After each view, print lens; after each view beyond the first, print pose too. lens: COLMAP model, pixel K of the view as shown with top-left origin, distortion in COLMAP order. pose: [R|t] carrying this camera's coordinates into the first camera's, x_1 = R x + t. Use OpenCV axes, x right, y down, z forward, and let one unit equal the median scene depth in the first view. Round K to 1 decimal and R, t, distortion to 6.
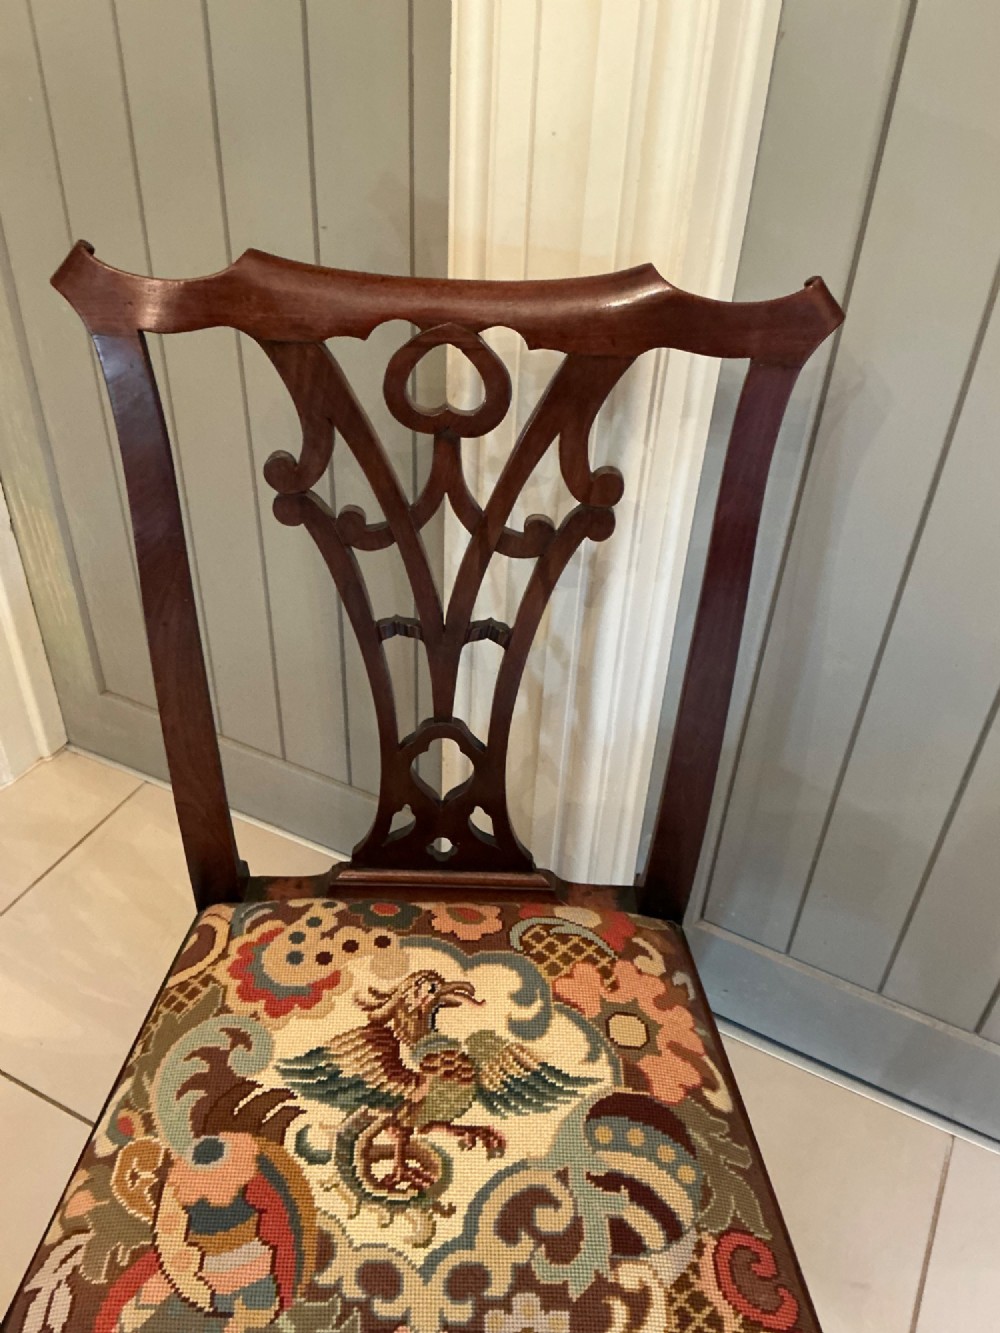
lens RADIAL K [[1112.2, 0, 497.0], [0, 1112.2, 662.0], [0, 0, 1]] dist [0.165742, -0.339232]
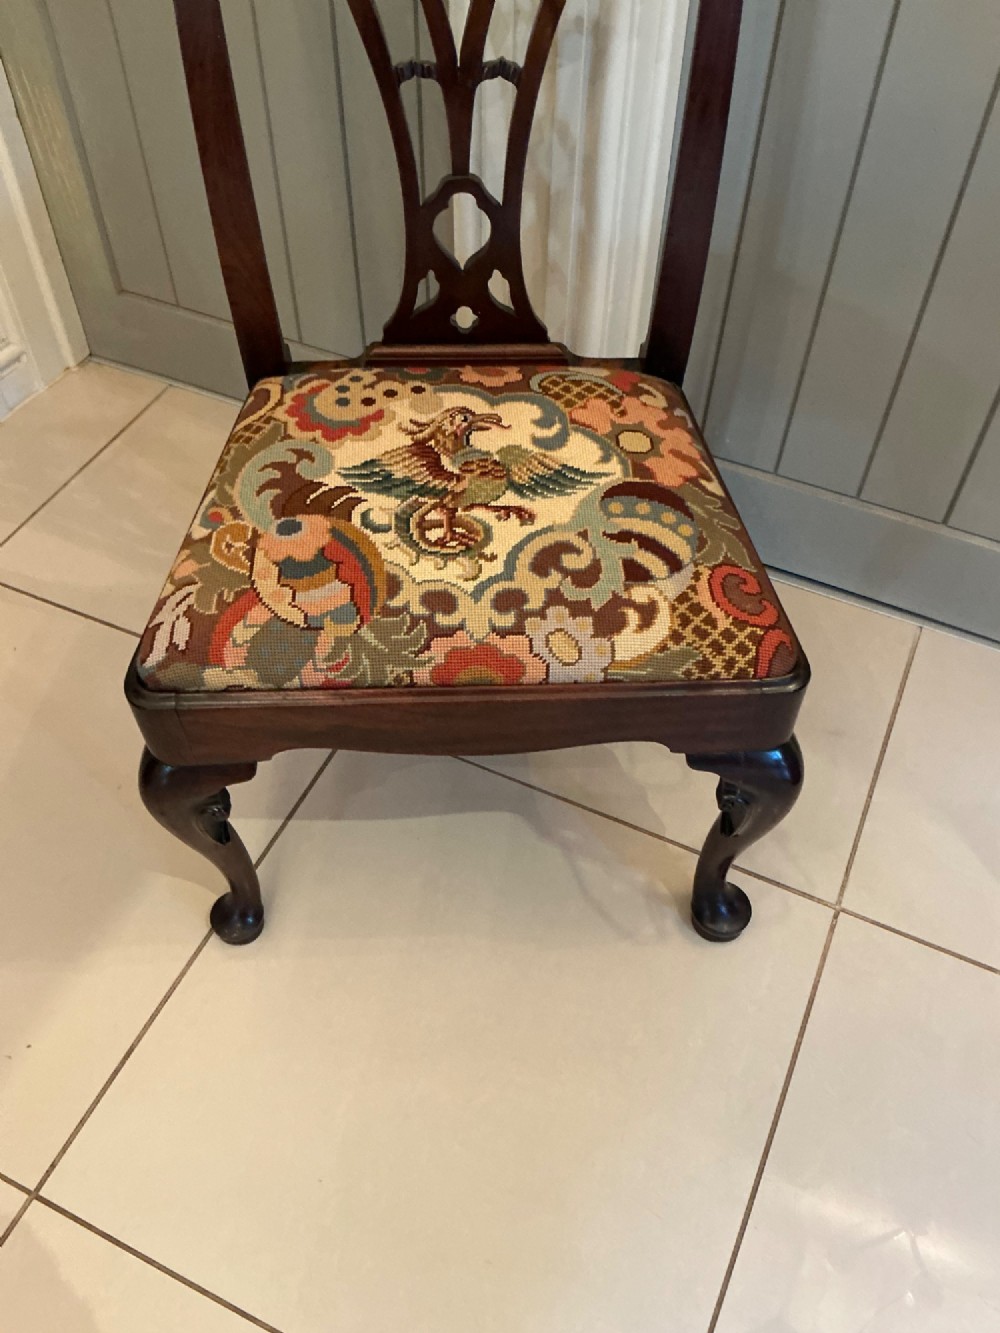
lens RADIAL K [[1112.2, 0, 497.0], [0, 1112.2, 662.0], [0, 0, 1]] dist [0.165742, -0.339232]
pose [[0.999012, -0.044432, -0.001026, -0.035483], [0.043615, 0.975697, 0.214741, 0.295979], [-0.008540, -0.214574, 0.976670, -0.177125]]
